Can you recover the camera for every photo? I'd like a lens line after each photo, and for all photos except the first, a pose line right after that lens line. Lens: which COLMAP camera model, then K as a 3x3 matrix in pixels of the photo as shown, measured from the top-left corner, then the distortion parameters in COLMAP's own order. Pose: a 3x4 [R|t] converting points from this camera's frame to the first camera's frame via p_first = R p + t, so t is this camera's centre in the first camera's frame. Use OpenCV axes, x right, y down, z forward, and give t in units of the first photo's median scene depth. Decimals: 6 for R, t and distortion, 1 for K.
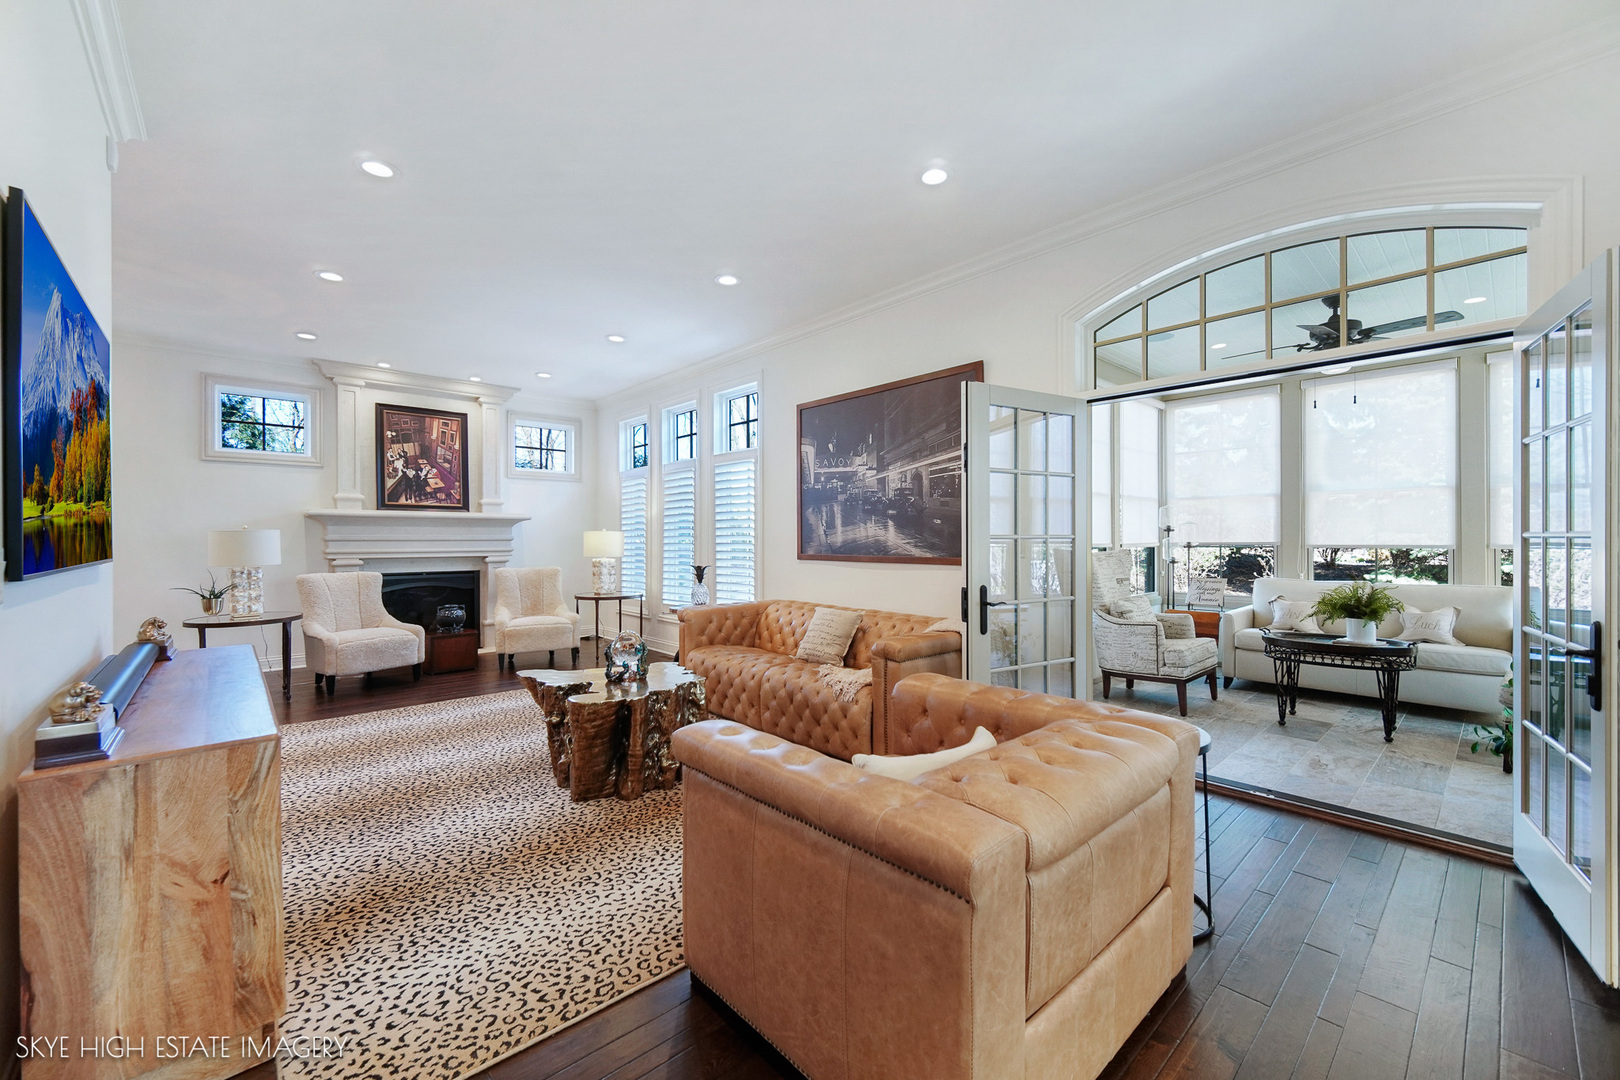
lens RADIAL K [[649.6, 0, 805.8], [0, 649.6, 536.8], [0, 0, 1]] dist [-0.001154, -0.000473]
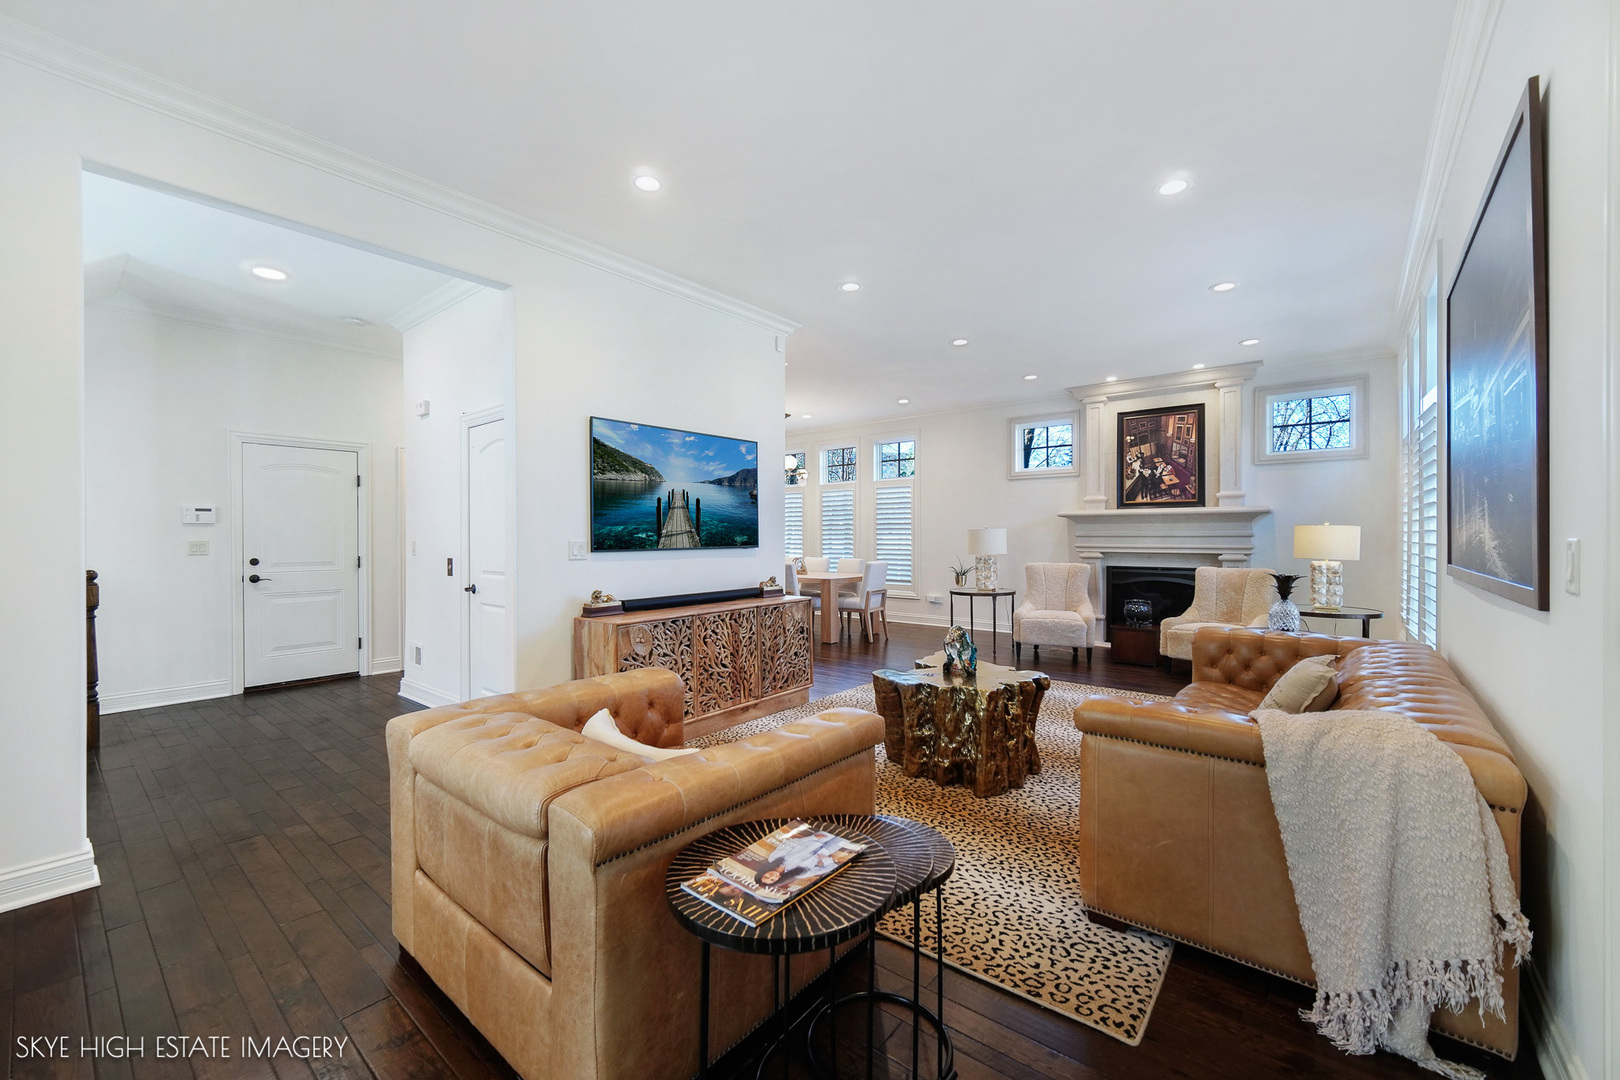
lens RADIAL K [[649.6, 0, 807.7], [0, 649.6, 552.6], [0, 0, 1]] dist [-0.001154, -0.000473]
pose [[0.167325, 0.028073, -0.985502, 0.356345], [0.004701, 0.999560, 0.029271, -0.001595], [0.985891, -0.009531, 0.167119, 0.288711]]
